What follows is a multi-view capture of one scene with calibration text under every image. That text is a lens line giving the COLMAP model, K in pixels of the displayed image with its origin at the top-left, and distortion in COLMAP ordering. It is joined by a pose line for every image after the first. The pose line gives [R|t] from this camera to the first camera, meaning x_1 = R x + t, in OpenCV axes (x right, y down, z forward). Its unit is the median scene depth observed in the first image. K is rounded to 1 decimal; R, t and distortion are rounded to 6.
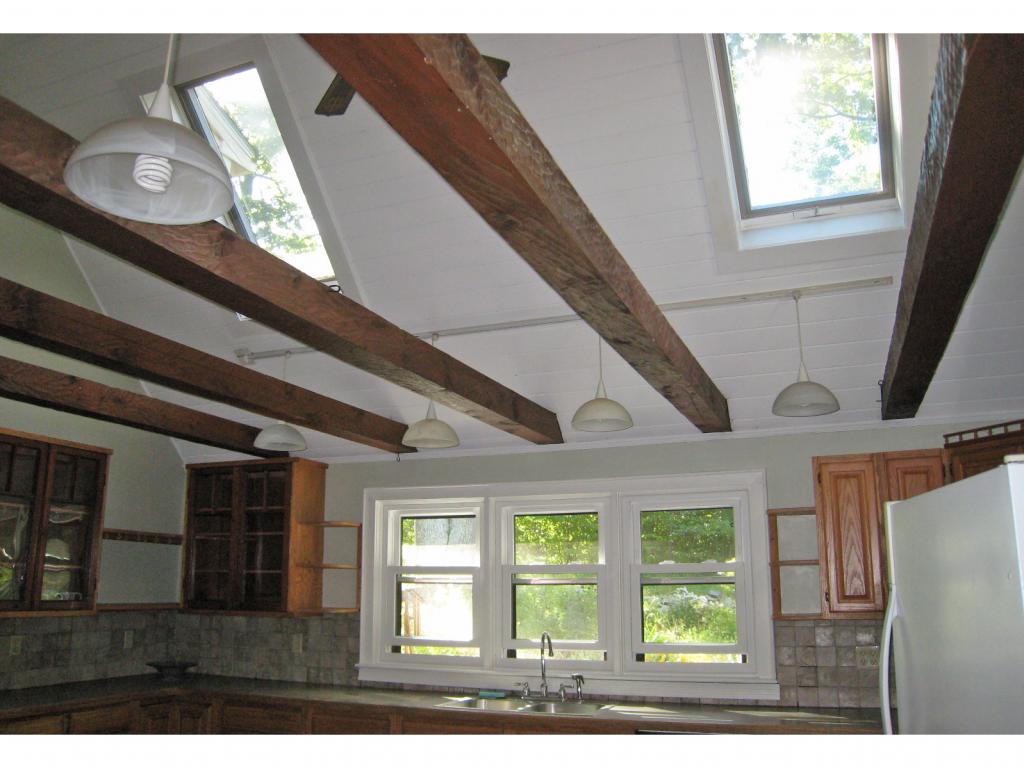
lens RADIAL K [[857.4, 0, 512.0], [0, 857.4, 384.0], [0, 0, 1]] dist [-0.162868, 0.097060]
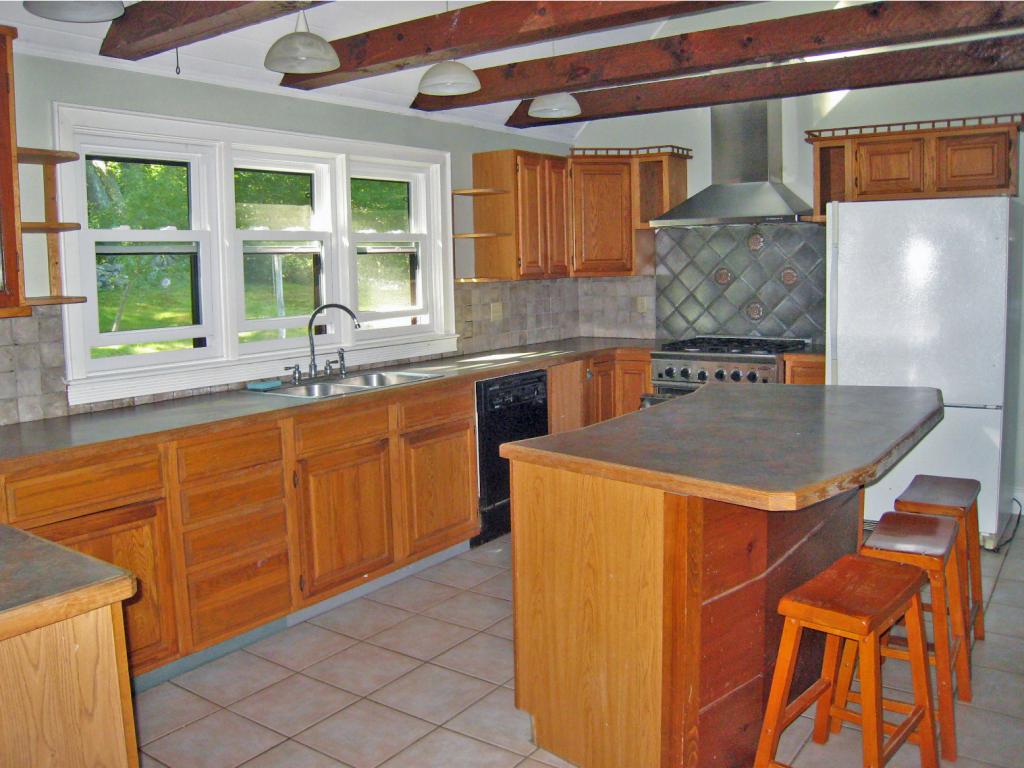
lens RADIAL K [[857.4, 0, 512.0], [0, 857.4, 384.0], [0, 0, 1]] dist [-0.162868, 0.097060]
pose [[0.236250, -0.138618, 0.961754, -0.771450], [-0.206053, 0.960115, 0.188998, 0.165538], [-0.949594, -0.242823, 0.198265, 0.617567]]
